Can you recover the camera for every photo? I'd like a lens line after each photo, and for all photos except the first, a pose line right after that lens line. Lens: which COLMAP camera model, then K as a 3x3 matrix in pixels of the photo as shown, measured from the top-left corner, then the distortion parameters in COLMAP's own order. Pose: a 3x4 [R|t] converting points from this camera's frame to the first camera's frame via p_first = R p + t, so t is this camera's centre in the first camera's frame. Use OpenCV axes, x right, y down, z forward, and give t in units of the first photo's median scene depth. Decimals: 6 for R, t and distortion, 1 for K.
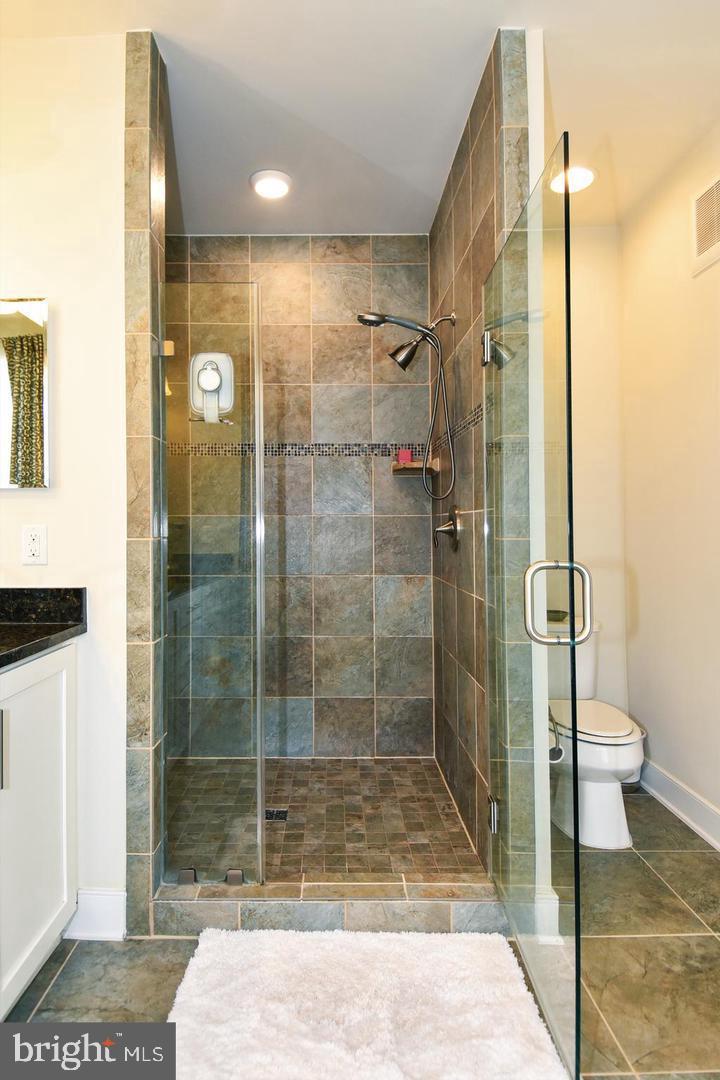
lens RADIAL K [[587.5, 0, 339.2], [0, 587.5, 522.0], [0, 0, 1]] dist [0.065822, -0.076392]
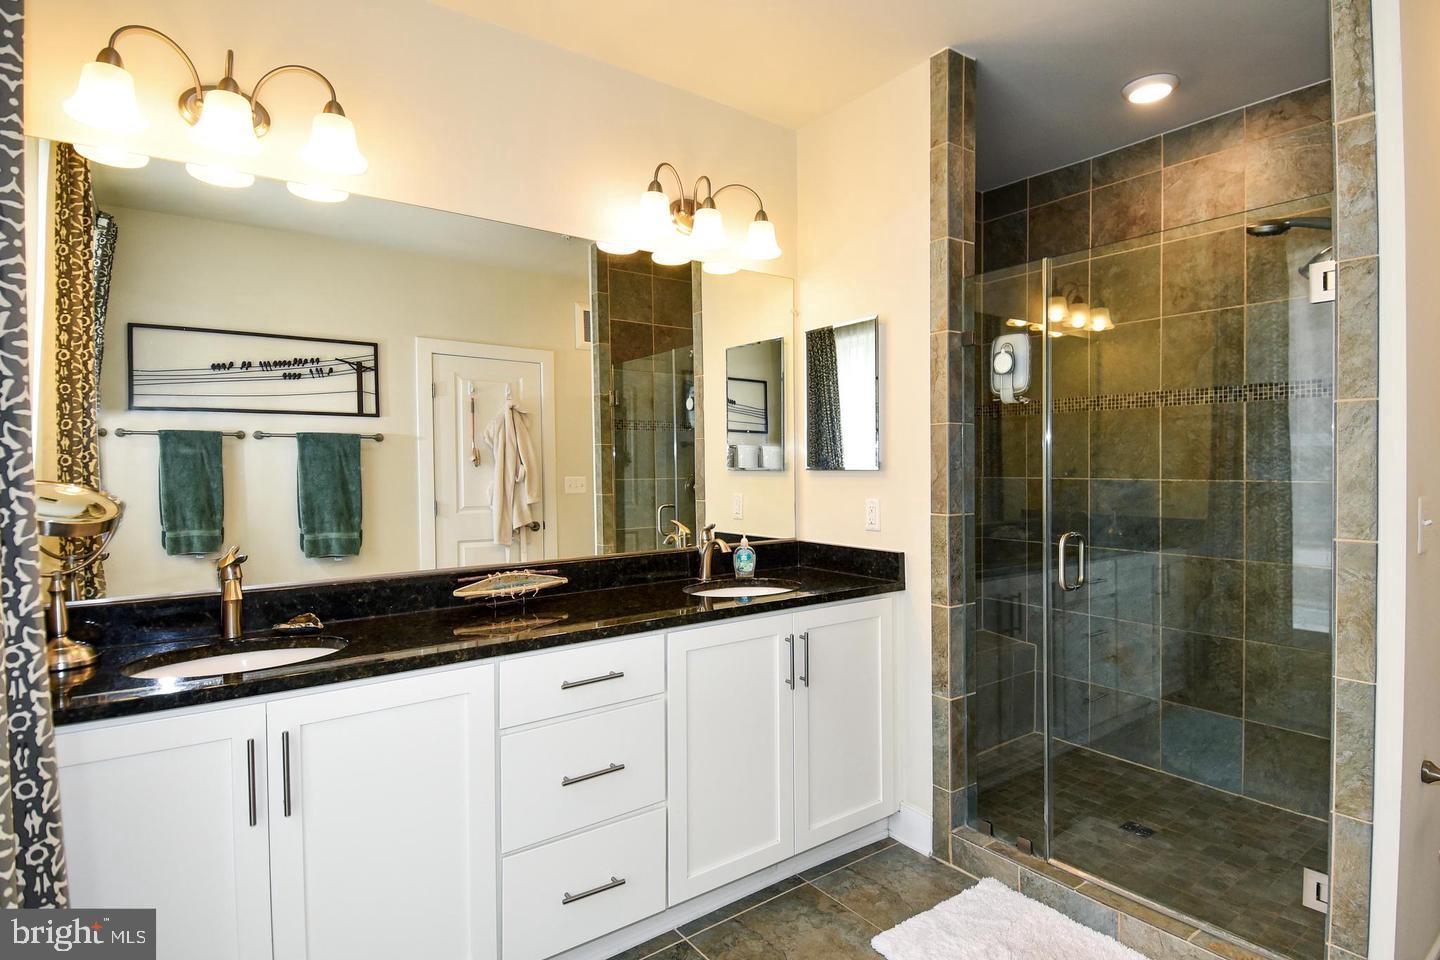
lens RADIAL K [[783.3, 0, 747.9], [0, 783.3, 476.6], [0, 0, 1]] dist [0.065822, -0.076392]
pose [[0.599629, 0.012426, -0.800182, 0.608555], [0.015630, 0.999507, 0.027234, -0.084998], [0.800126, -0.028837, 0.599139, -0.183424]]
